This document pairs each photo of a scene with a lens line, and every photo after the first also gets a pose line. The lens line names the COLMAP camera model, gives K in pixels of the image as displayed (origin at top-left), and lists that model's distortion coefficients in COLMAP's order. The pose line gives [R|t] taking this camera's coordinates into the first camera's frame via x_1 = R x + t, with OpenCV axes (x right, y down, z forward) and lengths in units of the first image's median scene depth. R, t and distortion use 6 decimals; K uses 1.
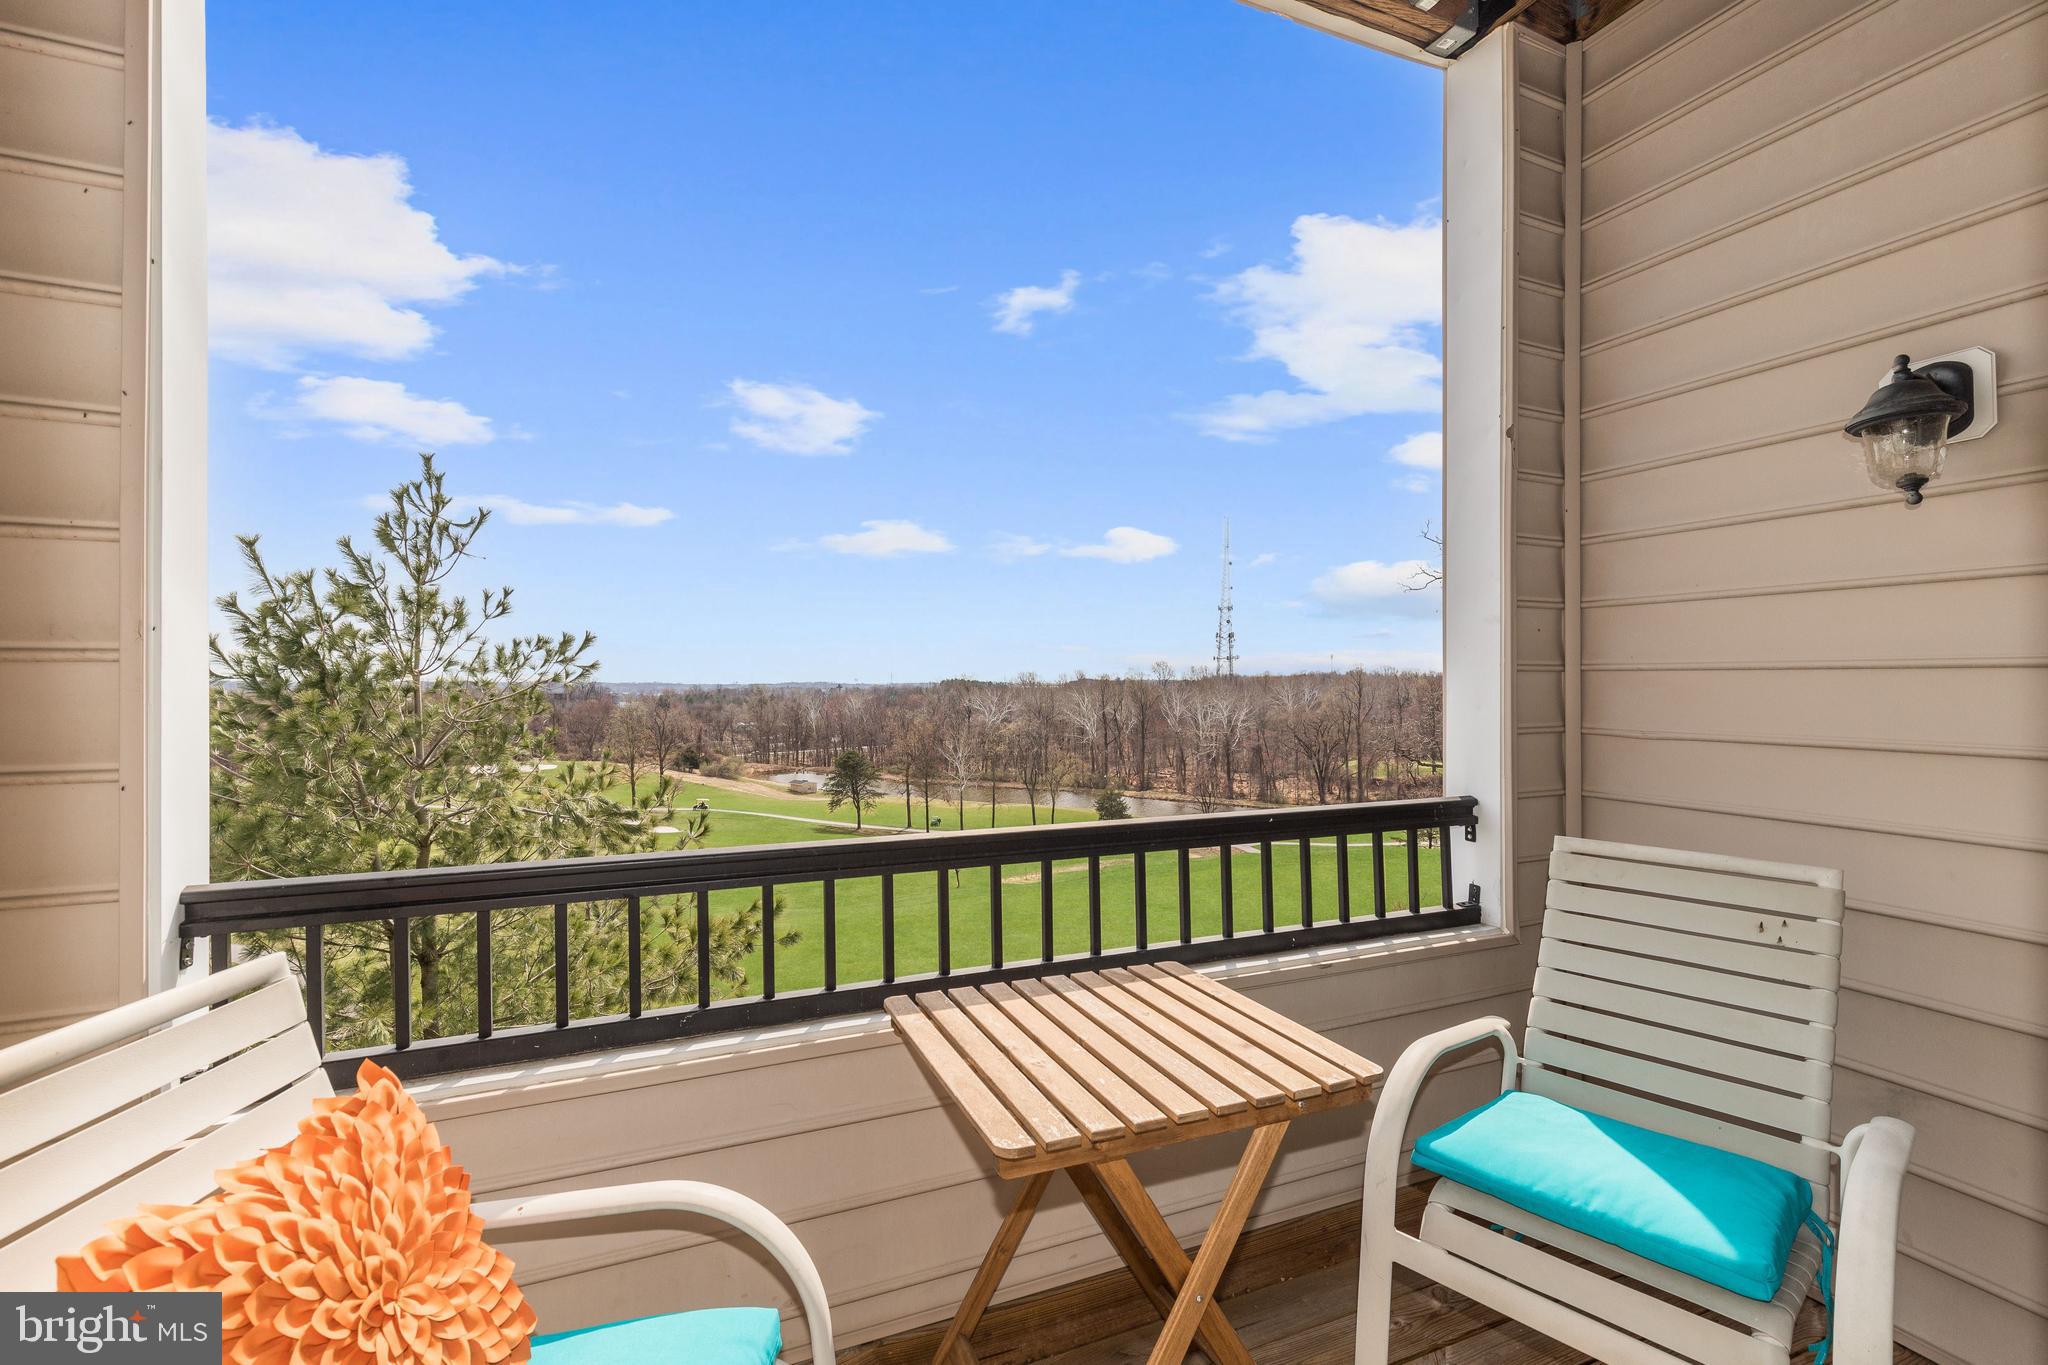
lens RADIAL K [[921.3, 0, 1032.8], [0, 921.3, 678.9], [0, 0, 1]] dist [0.001095, -0.000273]
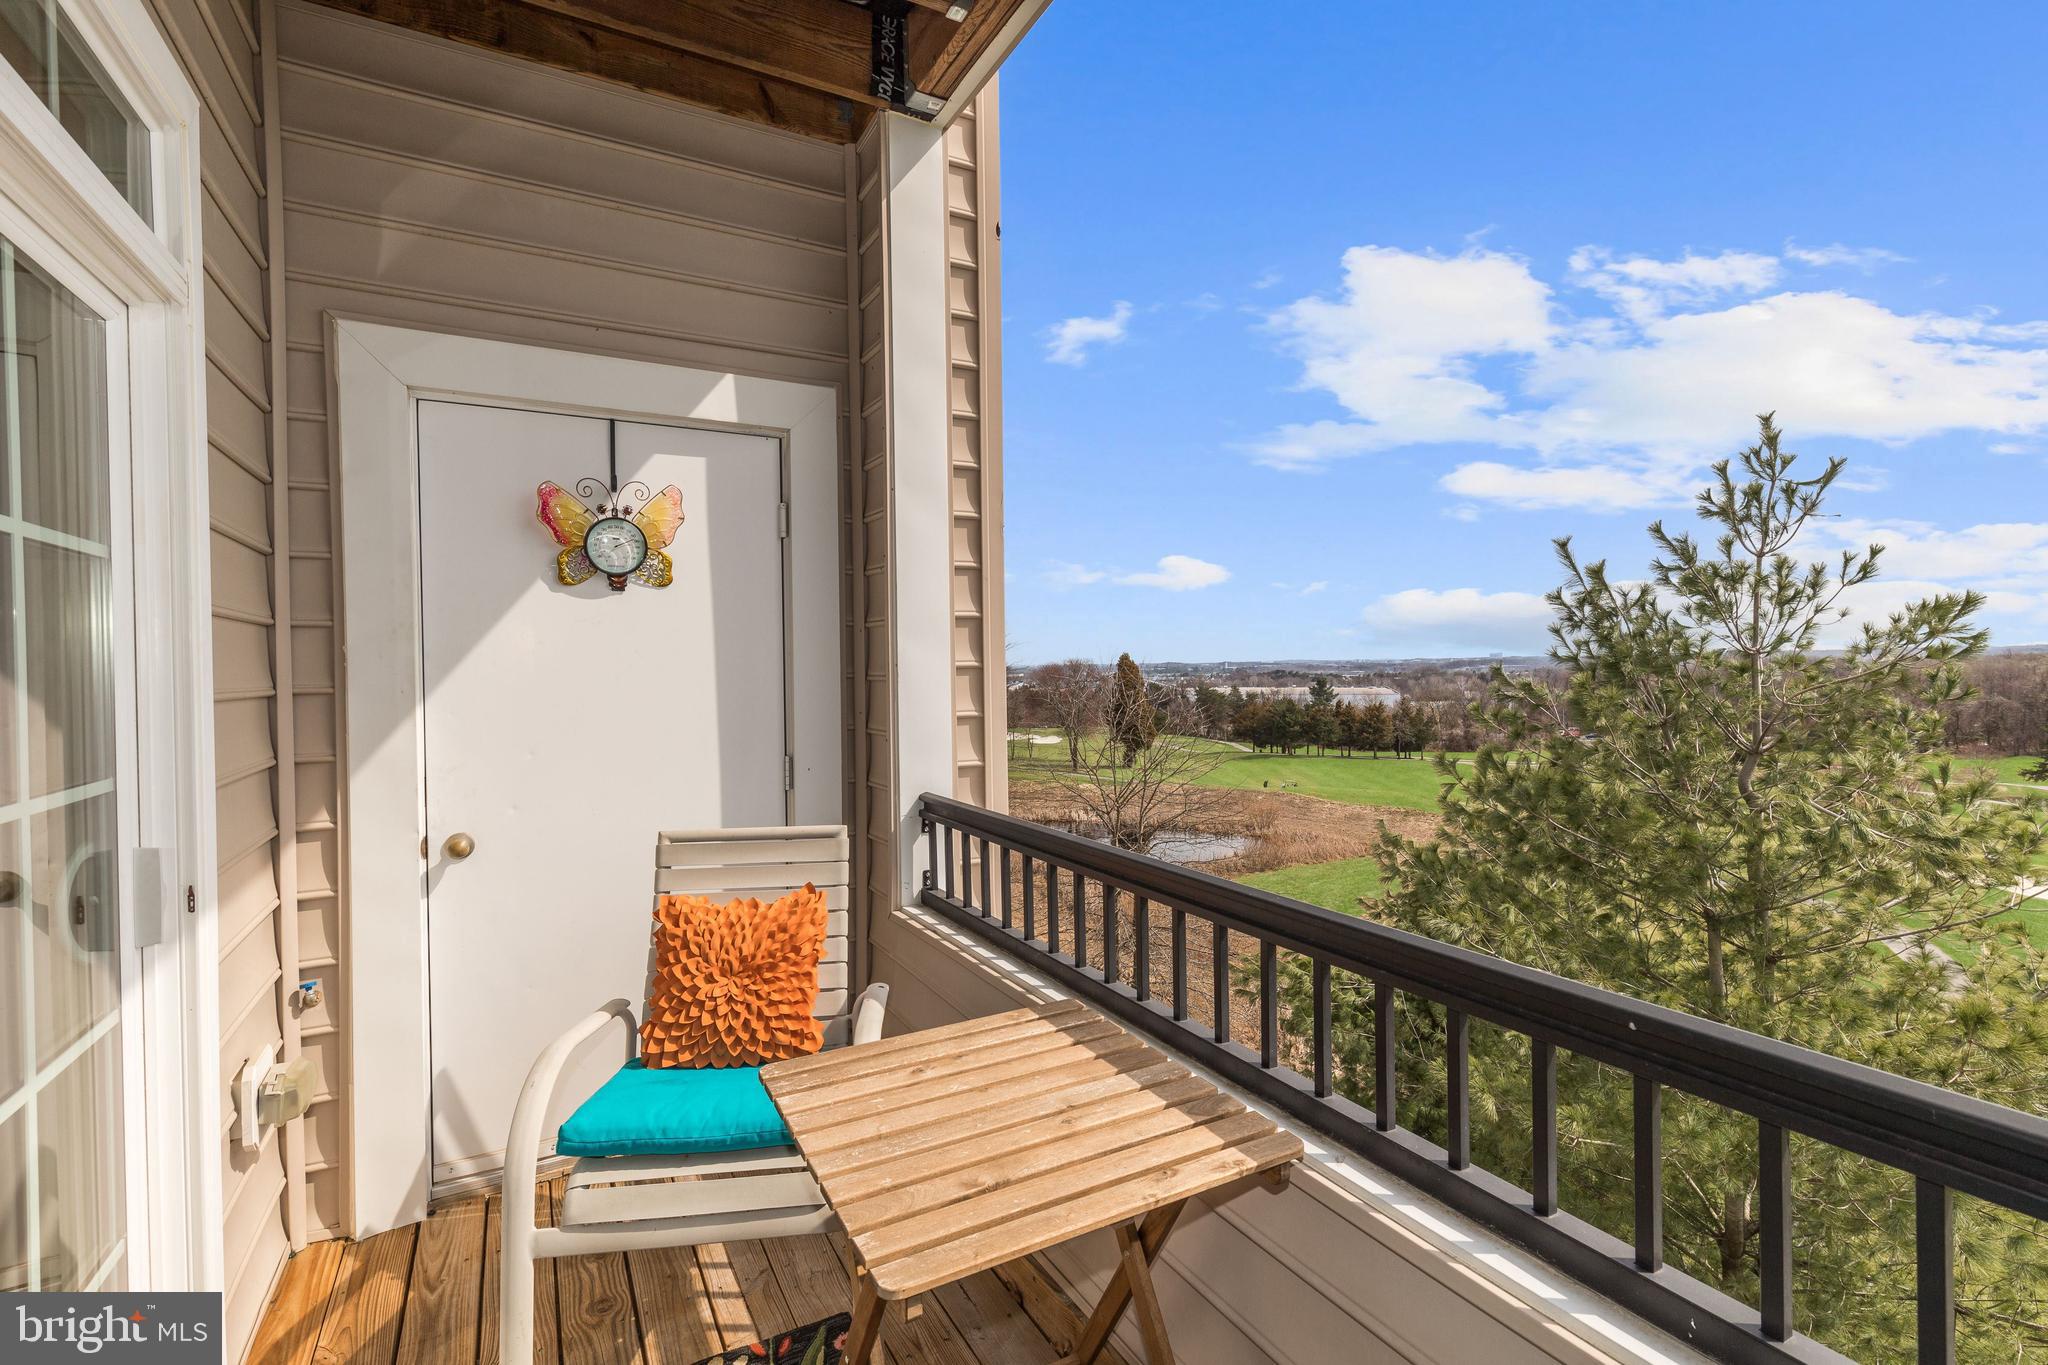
lens RADIAL K [[921.3, 0, 1032.8], [0, 921.3, 678.9], [0, 0, 1]] dist [0.001095, -0.000273]
pose [[0.102793, 0.012483, -0.994624, 0.207080], [0.019073, 0.999713, 0.014518, -0.007858], [0.994520, -0.020463, 0.102525, 0.200119]]
